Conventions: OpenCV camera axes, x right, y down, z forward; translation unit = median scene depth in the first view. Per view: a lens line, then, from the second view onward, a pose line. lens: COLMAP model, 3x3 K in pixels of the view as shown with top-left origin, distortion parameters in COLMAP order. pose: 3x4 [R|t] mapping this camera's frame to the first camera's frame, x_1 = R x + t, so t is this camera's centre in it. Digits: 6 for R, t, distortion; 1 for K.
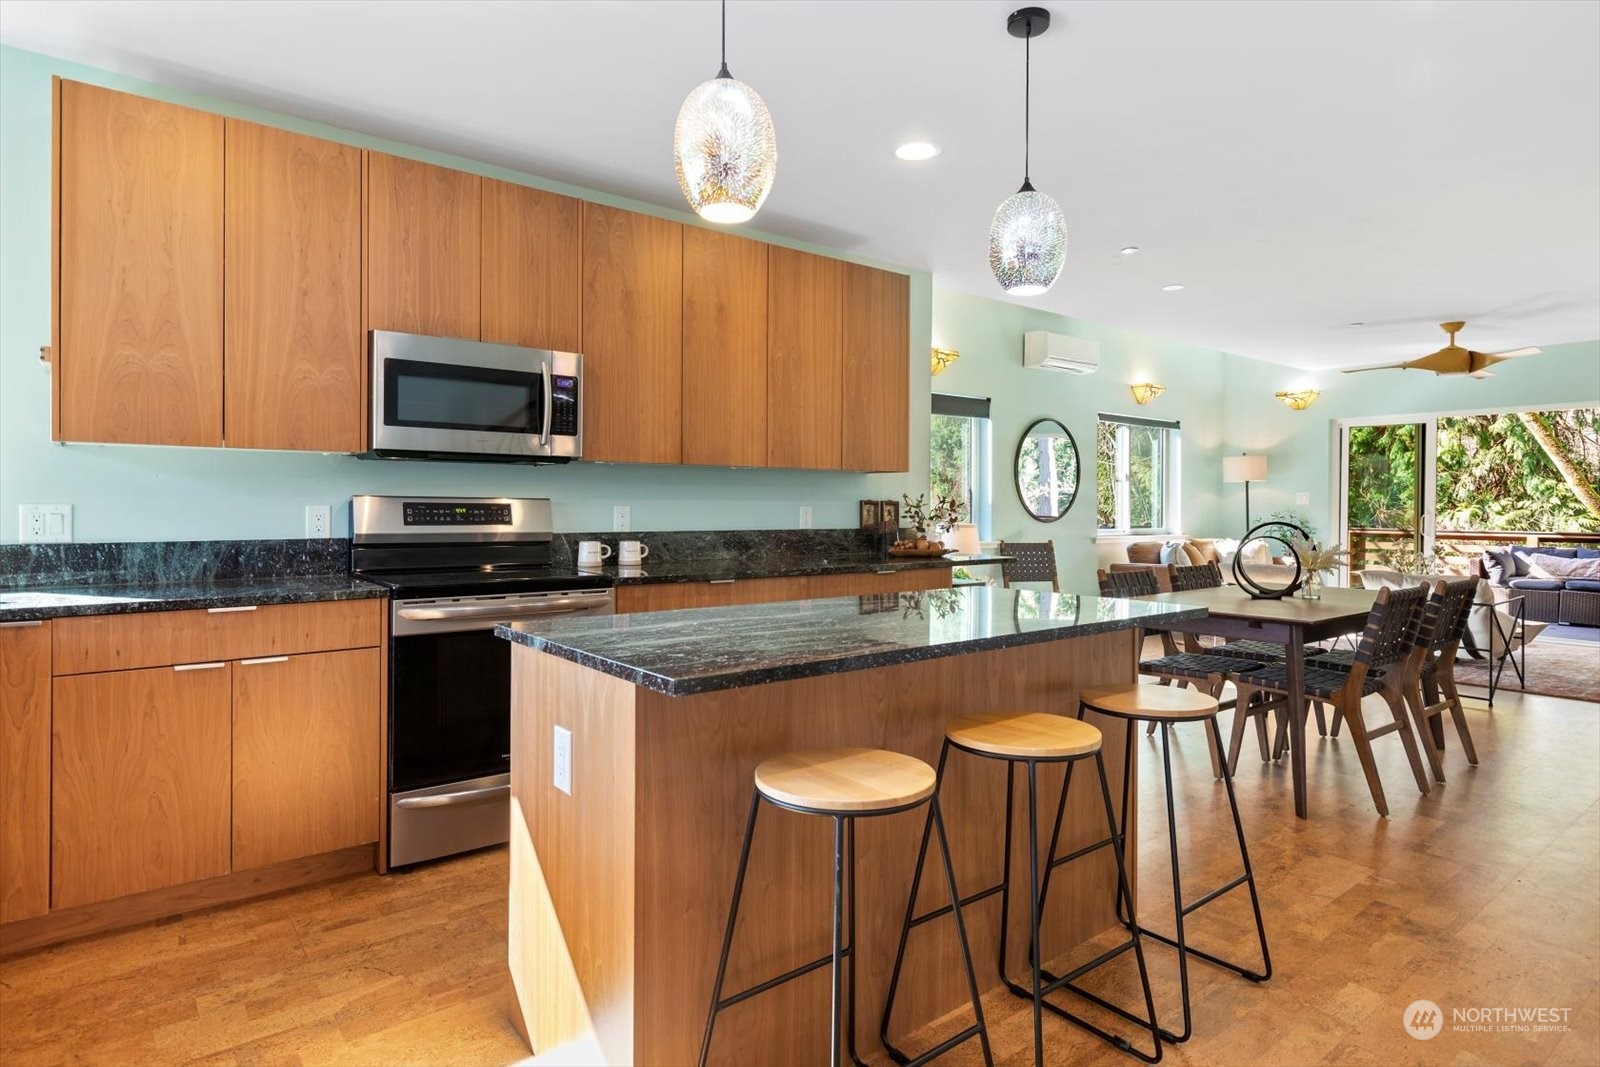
lens RADIAL K [[854.9, 0, 810.3], [0, 854.9, 506.9], [0, 0, 1]] dist [-0.010465, -0.002263]
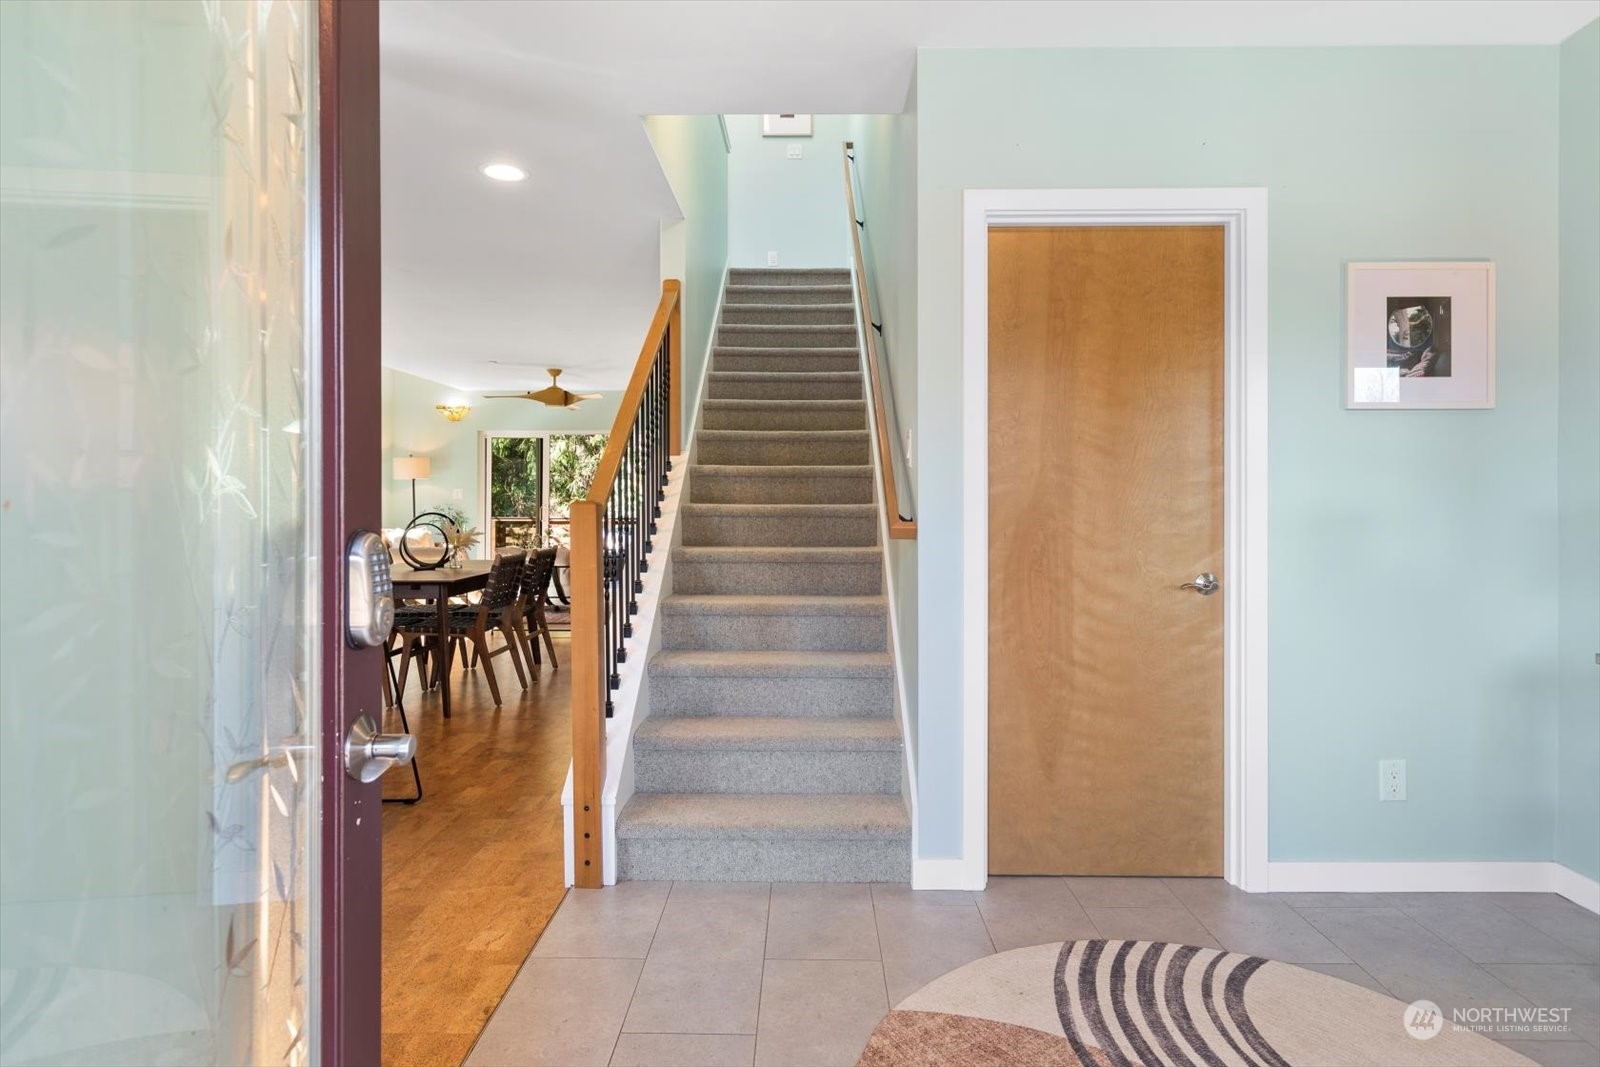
lens RADIAL K [[854.9, 0, 787.5], [0, 854.9, 501.4], [0, 0, 1]] dist [-0.010465, -0.002263]
pose [[0.636528, -0.006859, 0.771223, -0.133430], [0.004782, 0.999976, 0.004947, -0.004149], [-0.771238, 0.000539, 0.636546, -0.290590]]
